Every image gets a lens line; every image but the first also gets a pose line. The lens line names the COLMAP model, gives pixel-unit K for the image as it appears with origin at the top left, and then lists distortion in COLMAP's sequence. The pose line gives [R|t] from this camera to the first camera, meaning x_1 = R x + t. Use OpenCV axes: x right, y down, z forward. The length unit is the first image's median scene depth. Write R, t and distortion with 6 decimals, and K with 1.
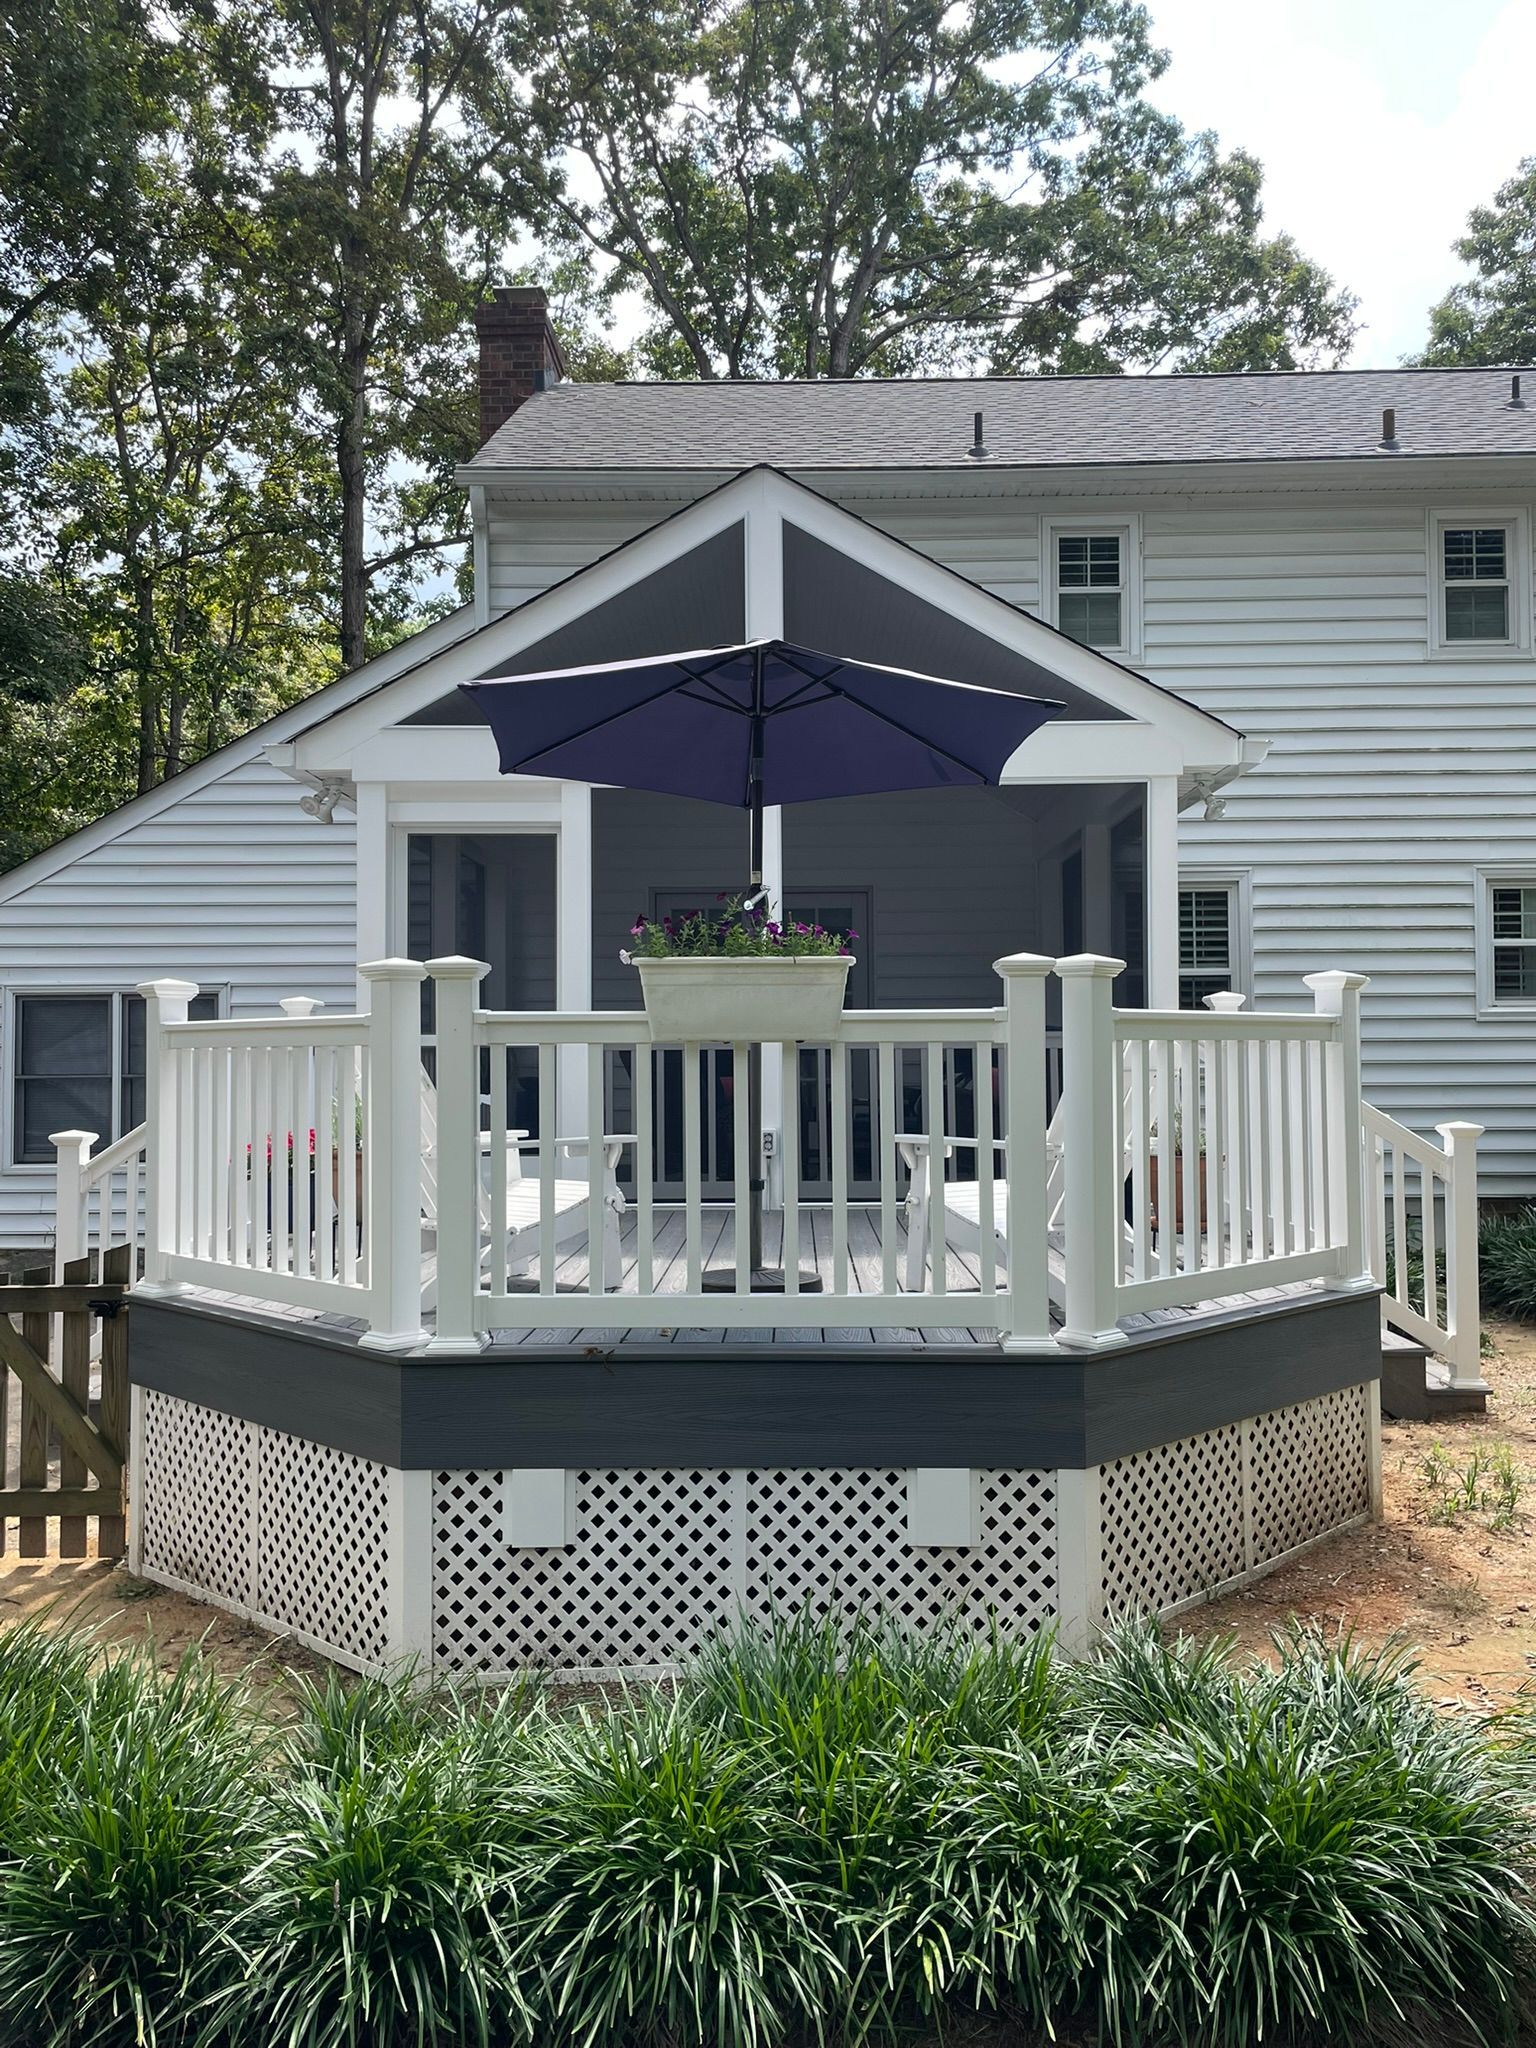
lens RADIAL K [[1628.8, 0, 768.0], [0, 1628.8, 1024.0], [0, 0, 1]] dist [0.014120, 0.003314]
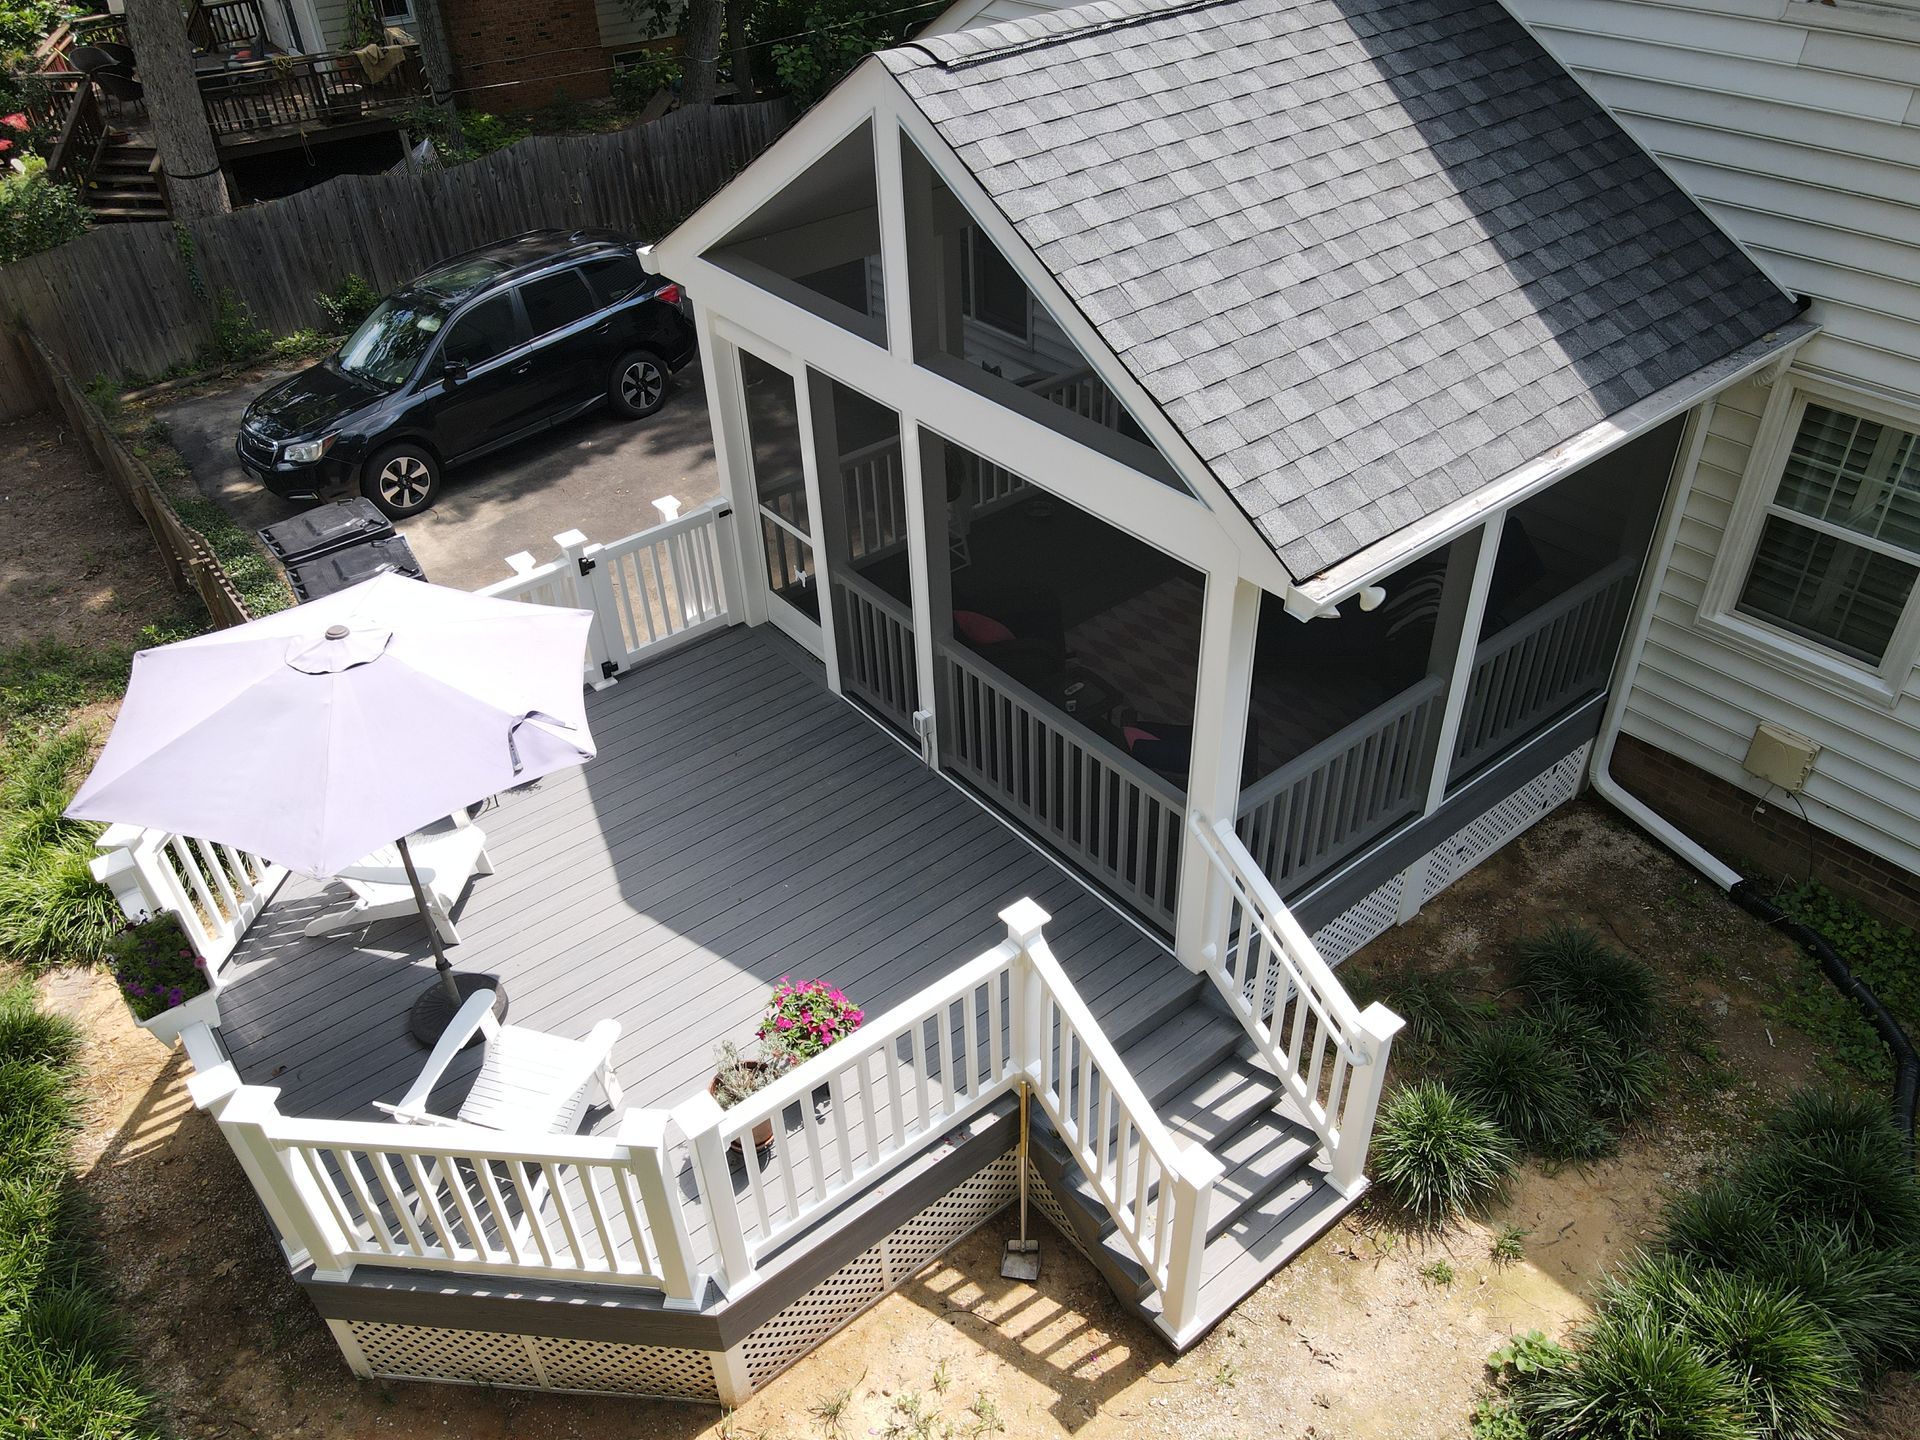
lens RADIAL K [[1406.6, 0, 951.4], [0, 1406.6, 719.0], [0, 0, 1]] dist [0.010725, 0.006121]
pose [[0.632630, 0.450974, -0.629604, 0.422702], [0.051528, 0.786653, 0.615242, -0.356386], [0.772738, -0.421663, 0.474422, 0.393303]]
